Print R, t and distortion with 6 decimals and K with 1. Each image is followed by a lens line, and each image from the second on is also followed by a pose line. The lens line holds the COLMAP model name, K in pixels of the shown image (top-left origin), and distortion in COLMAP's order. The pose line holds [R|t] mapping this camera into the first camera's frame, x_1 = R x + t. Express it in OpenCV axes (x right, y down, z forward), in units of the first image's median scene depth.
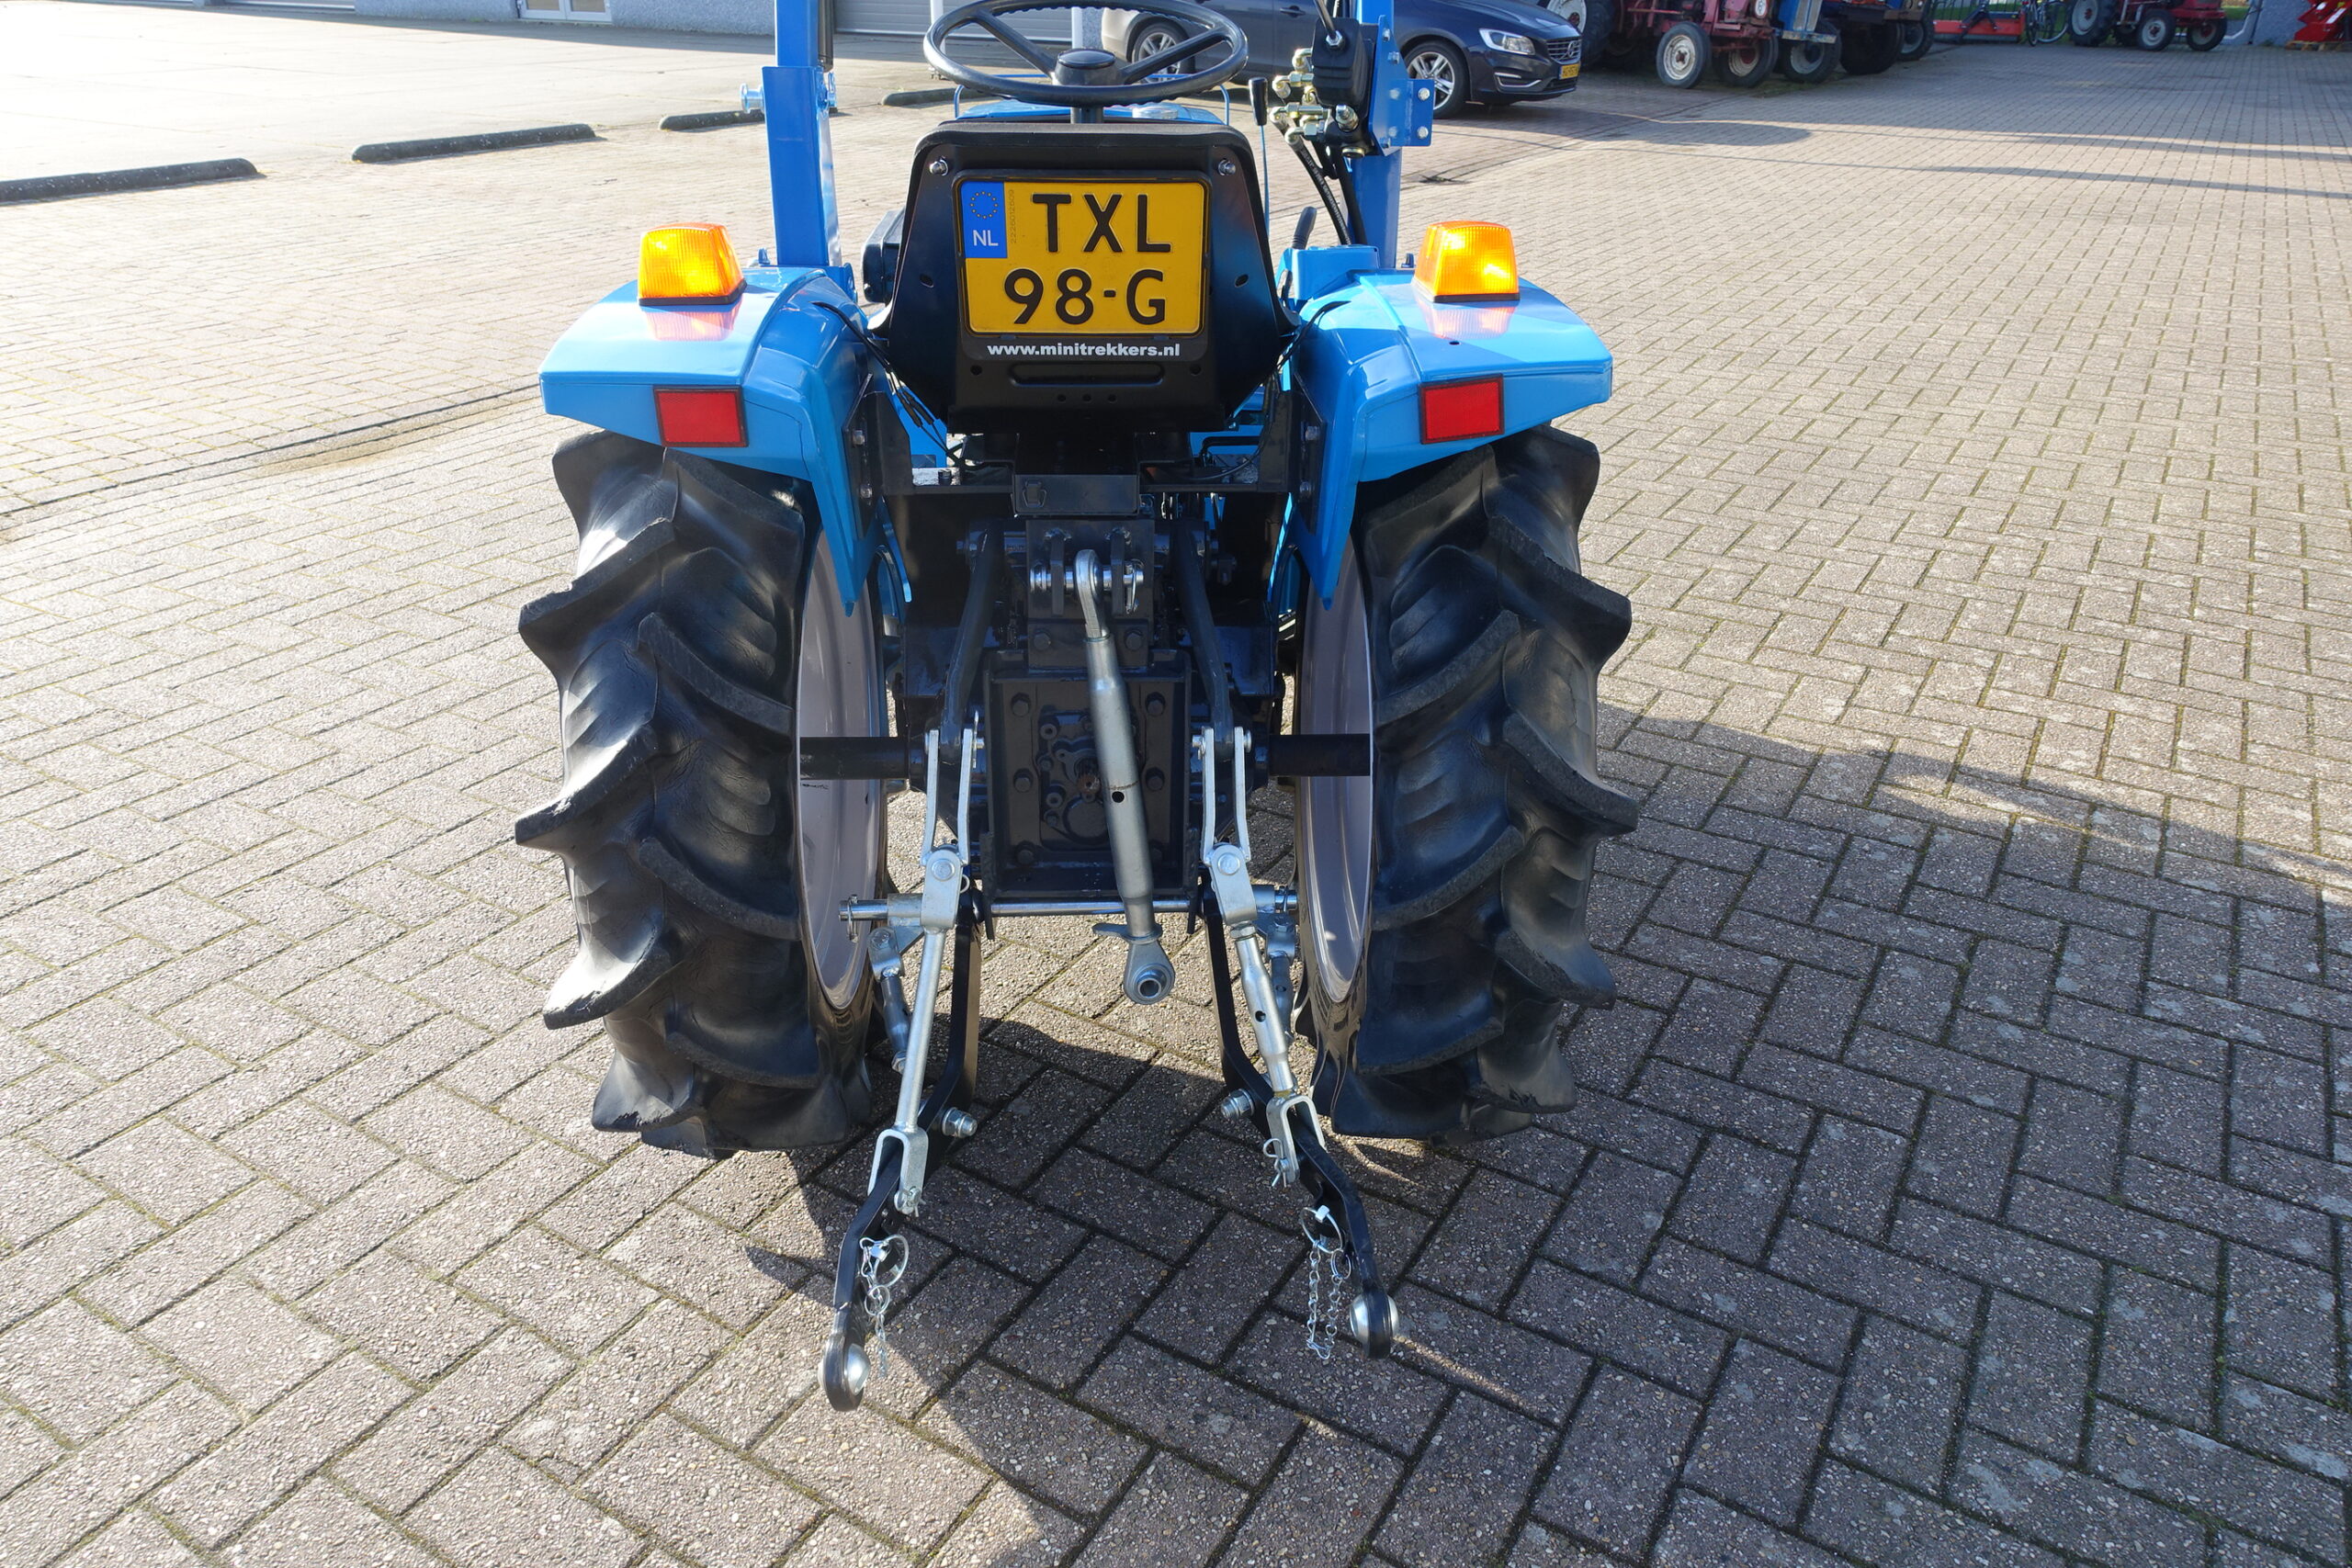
lens RADIAL K [[1621.8, 0, 1173.4], [0, 1621.8, 793.8], [0, 0, 1]] dist [0.004003, -0.005353]
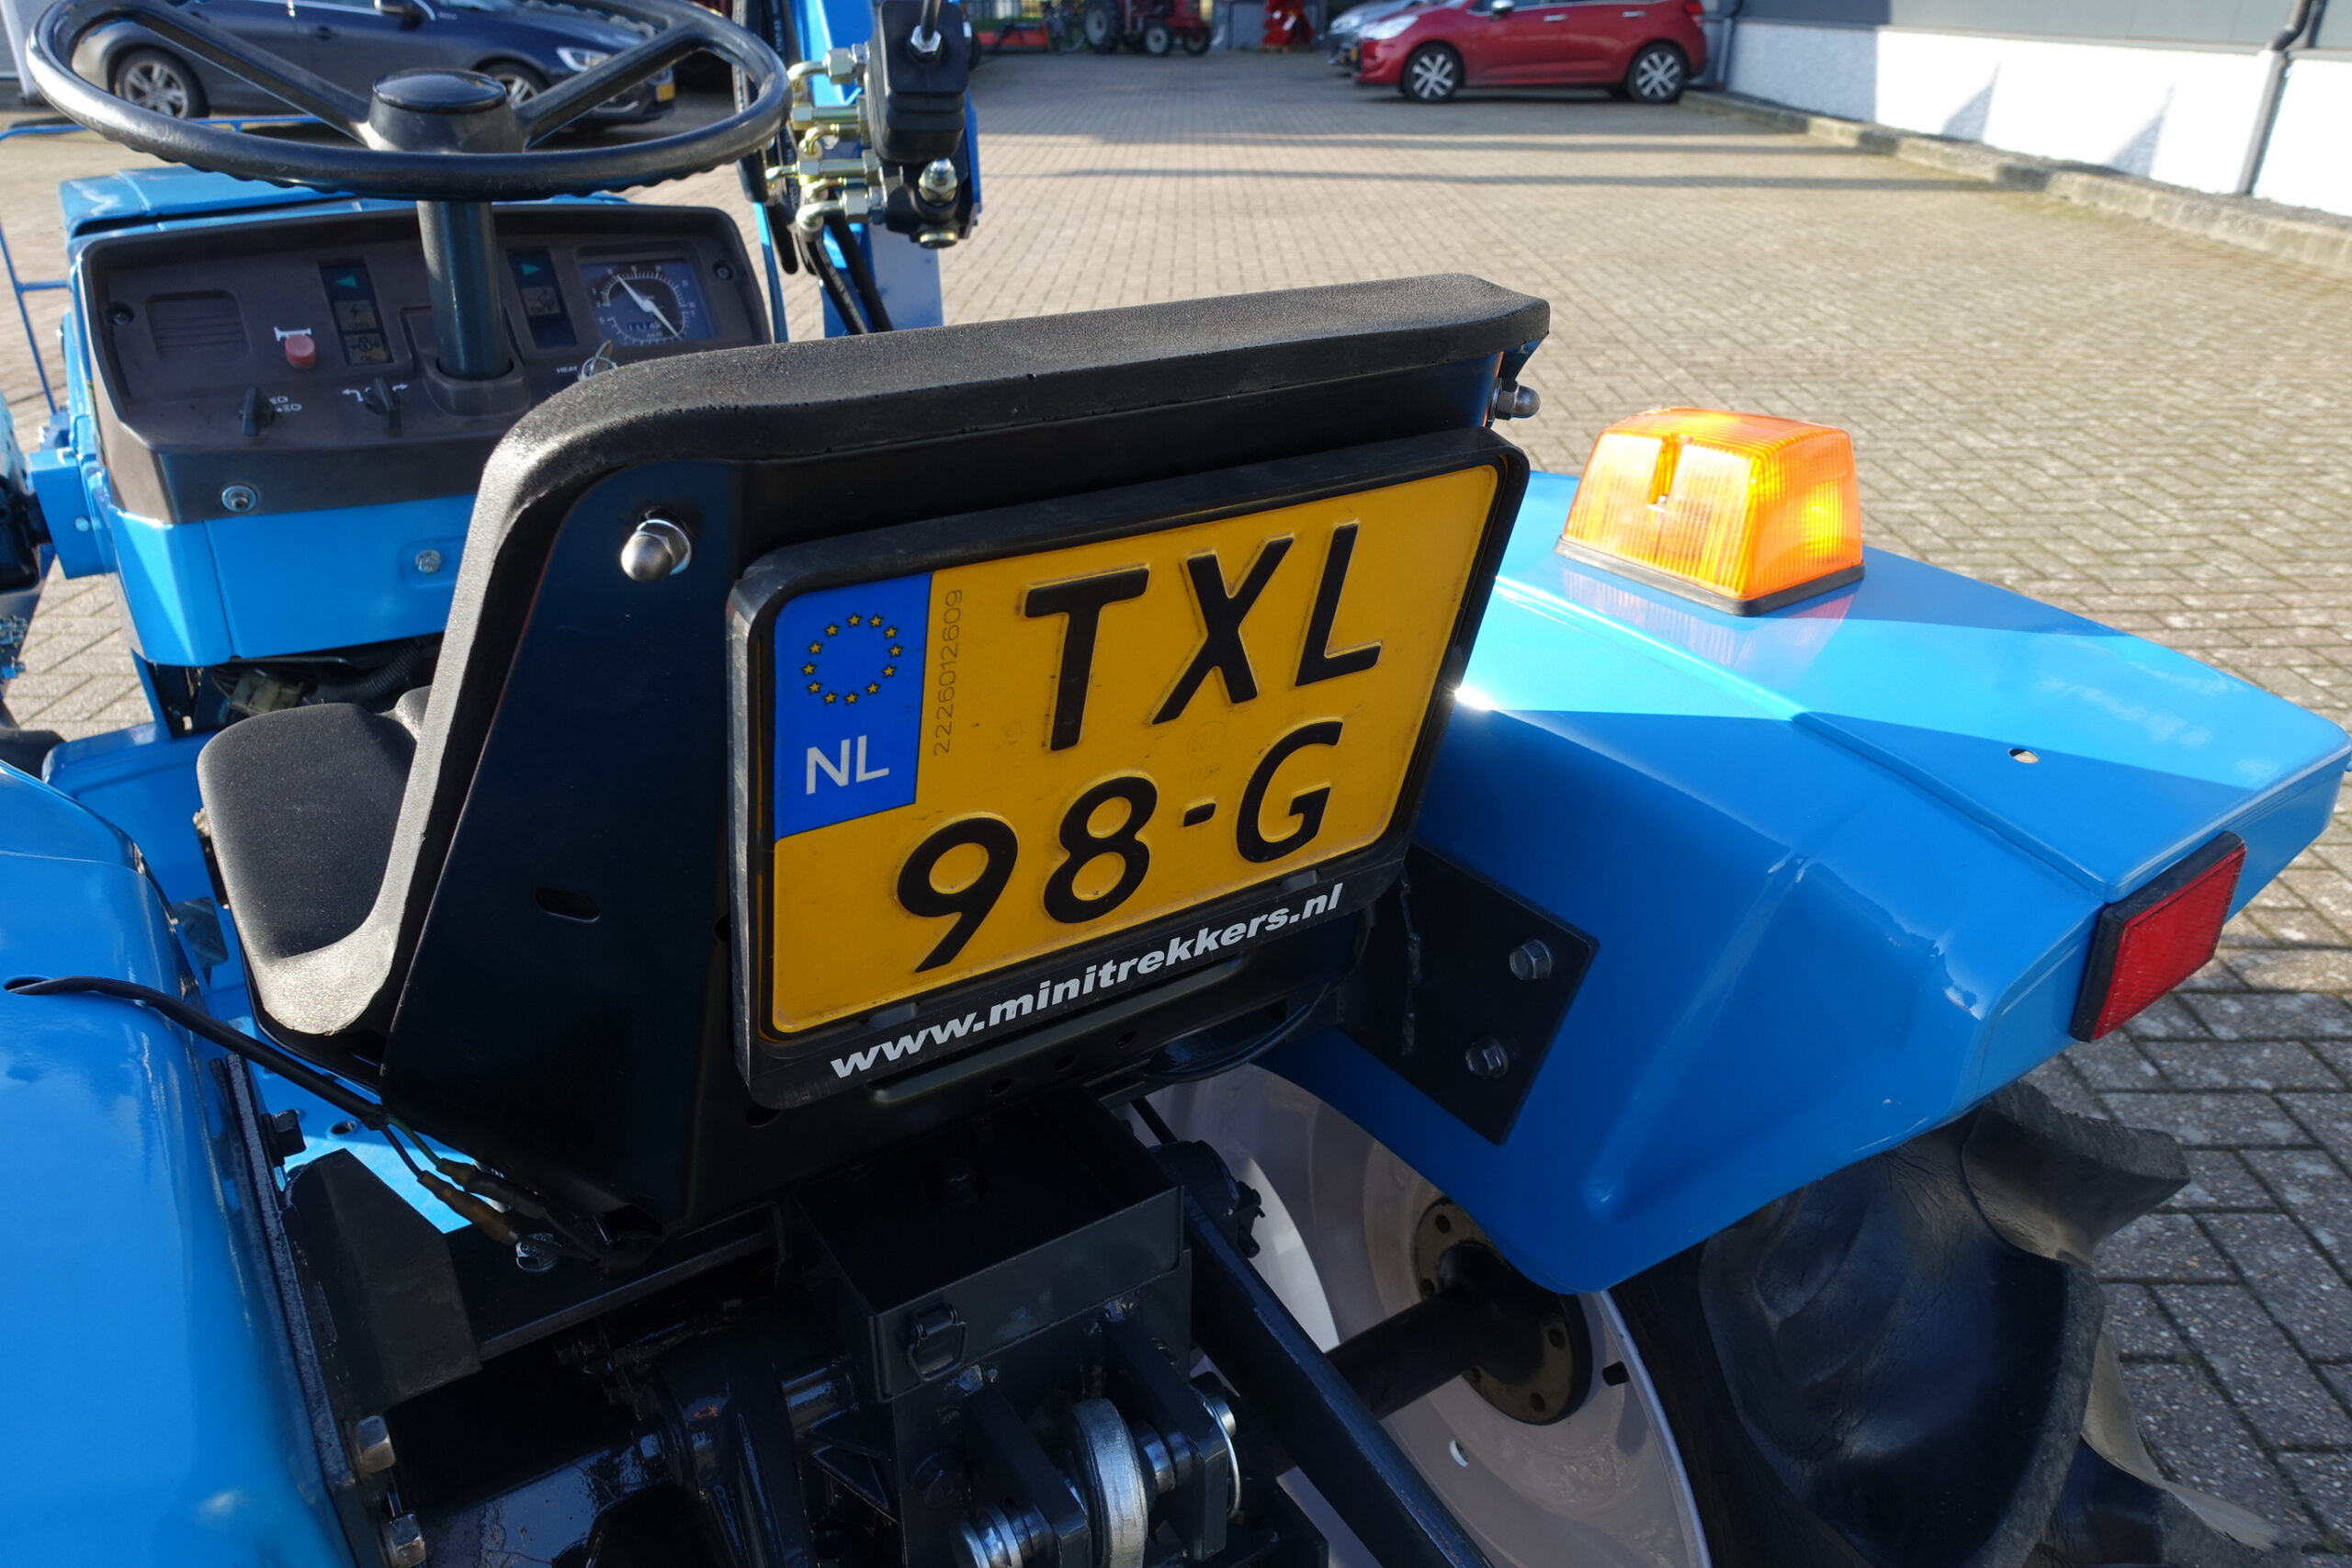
lens RADIAL K [[1615.0, 0, 1176.0], [0, 1615.0, 786.1], [0, 0, 1]] dist [-0.007488, -0.000821]
pose [[0.858965, -0.229465, 0.457739, -0.023503], [0.234340, 0.971017, 0.047024, -0.041464], [-0.455263, 0.066874, 0.887842, 0.090533]]
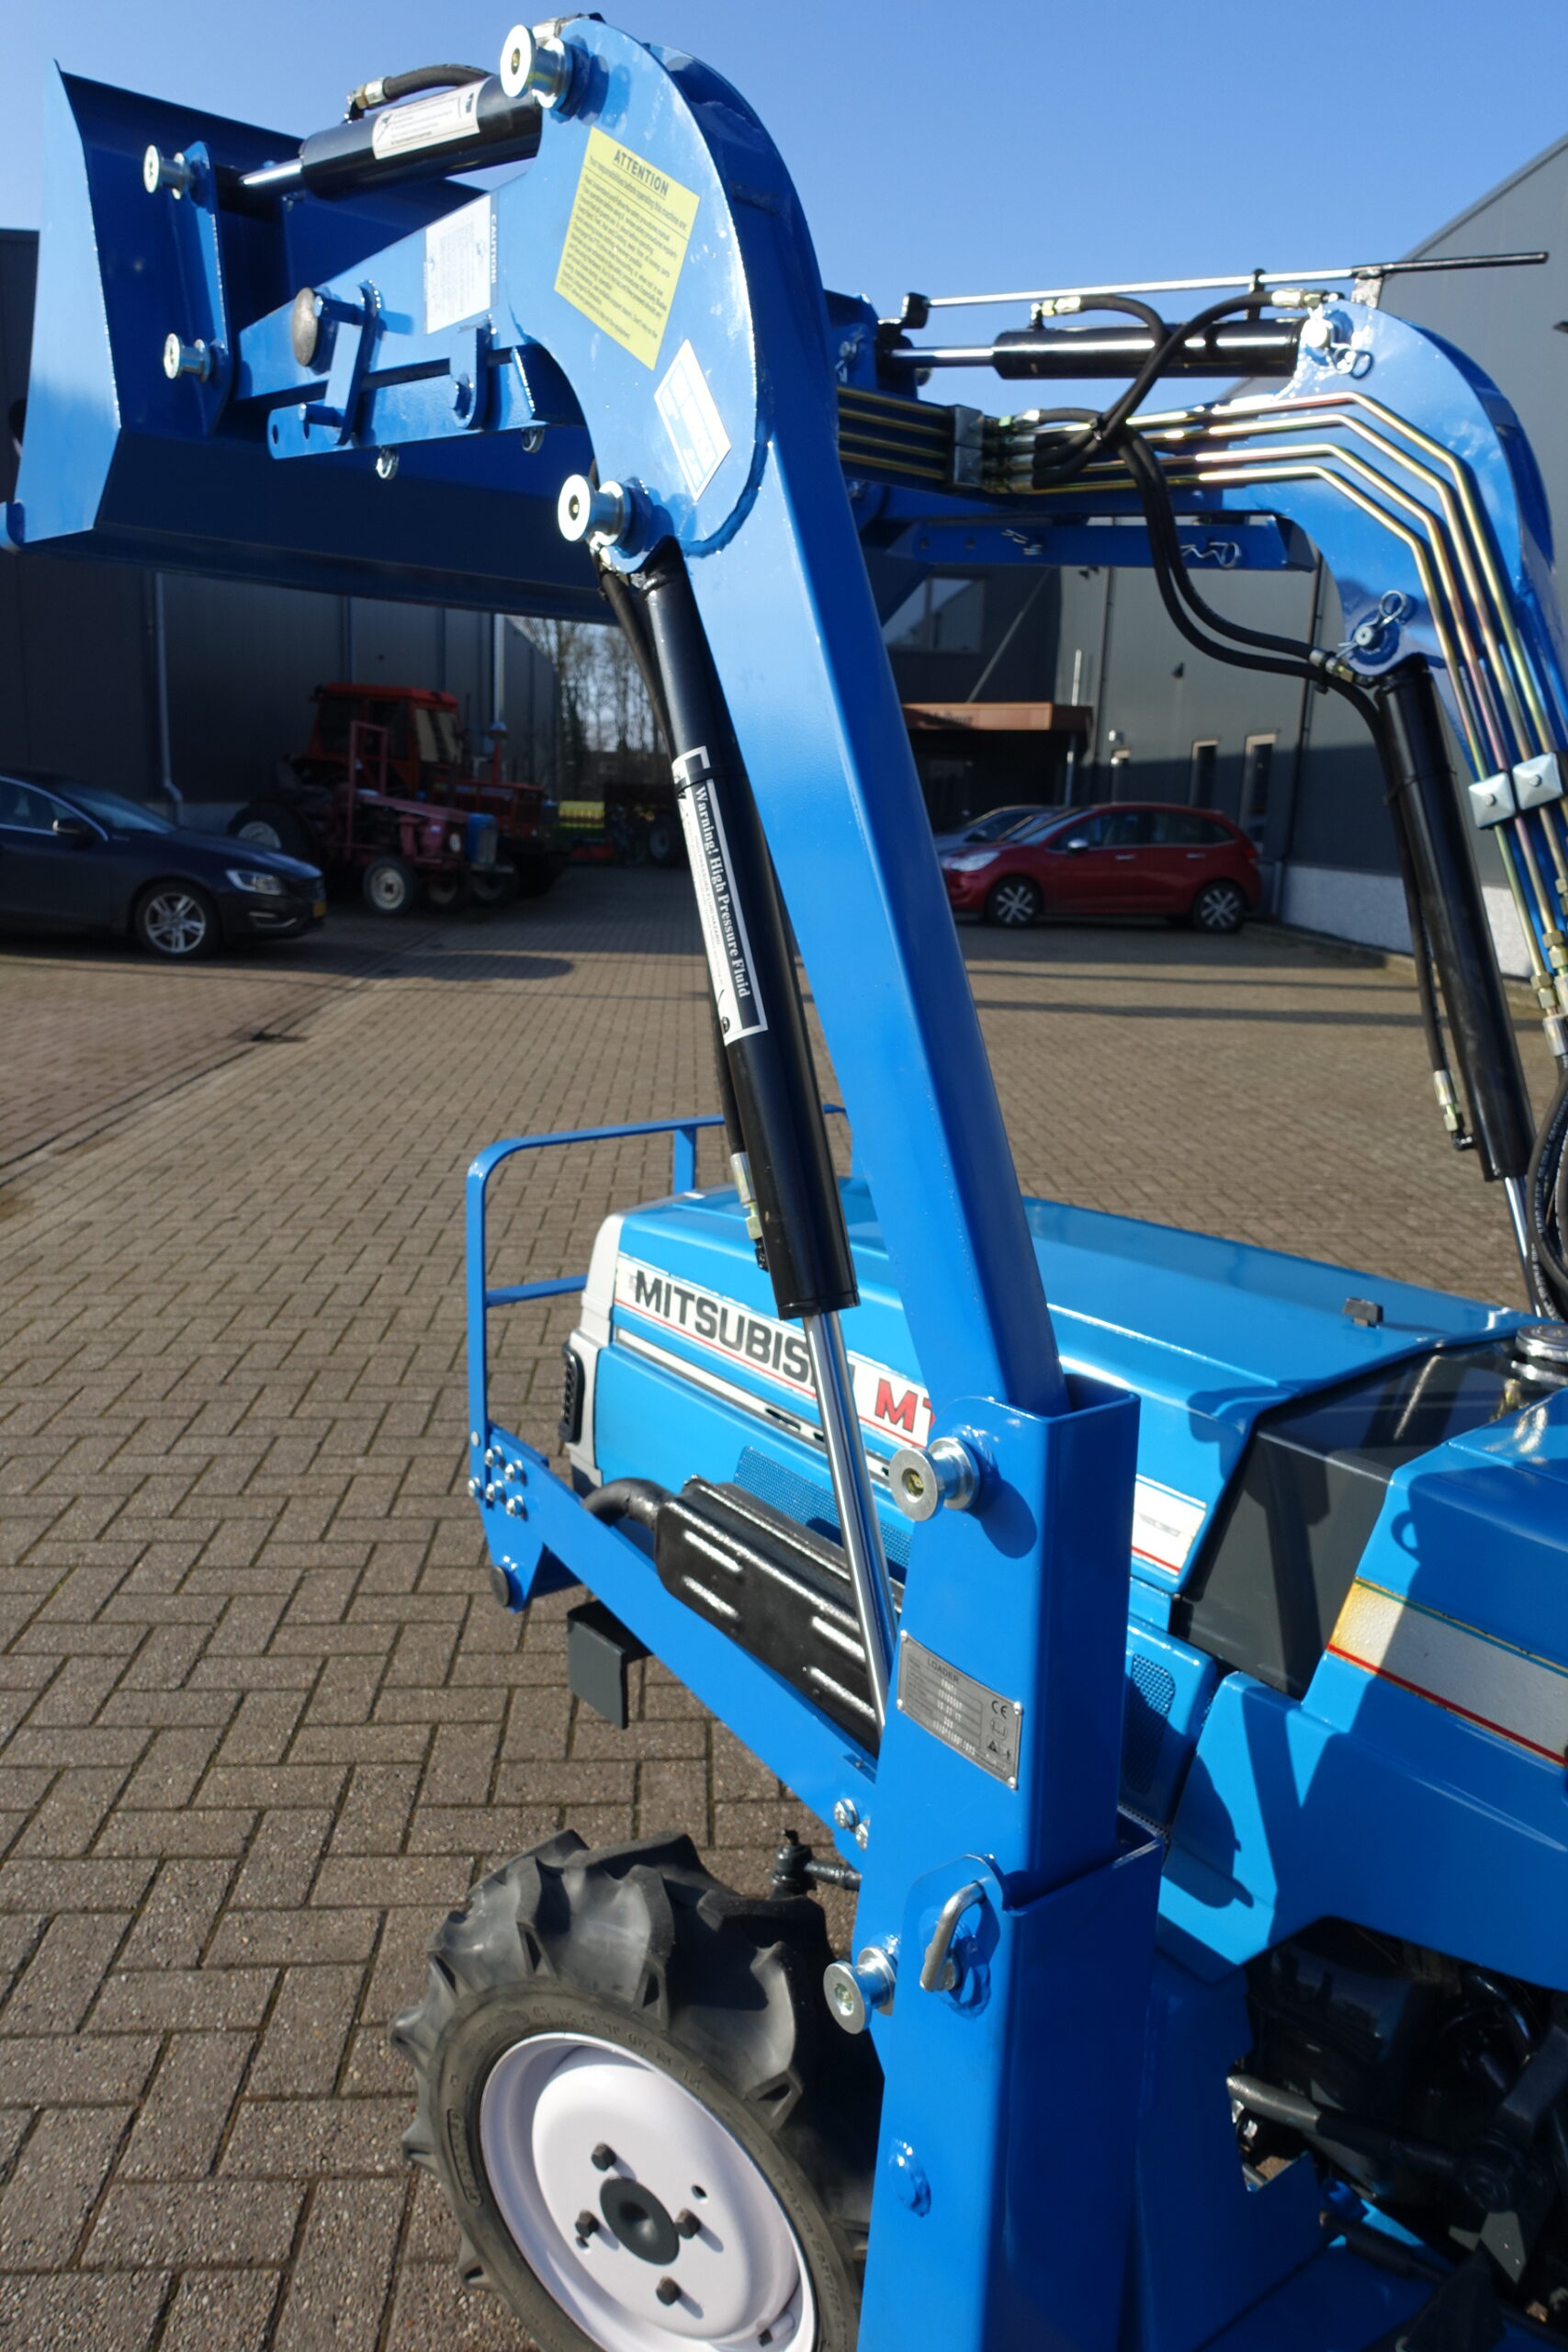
lens RADIAL K [[1611.6, 0, 778.1], [0, 1611.6, 1186.7], [0, 0, 1]] dist [-0.010670, 0.004981]
pose [[0.823593, -0.112823, 0.555846, -0.102100], [0.234979, 0.959828, -0.153345, -0.094126], [-0.516216, 0.256907, 0.817019, 0.148129]]
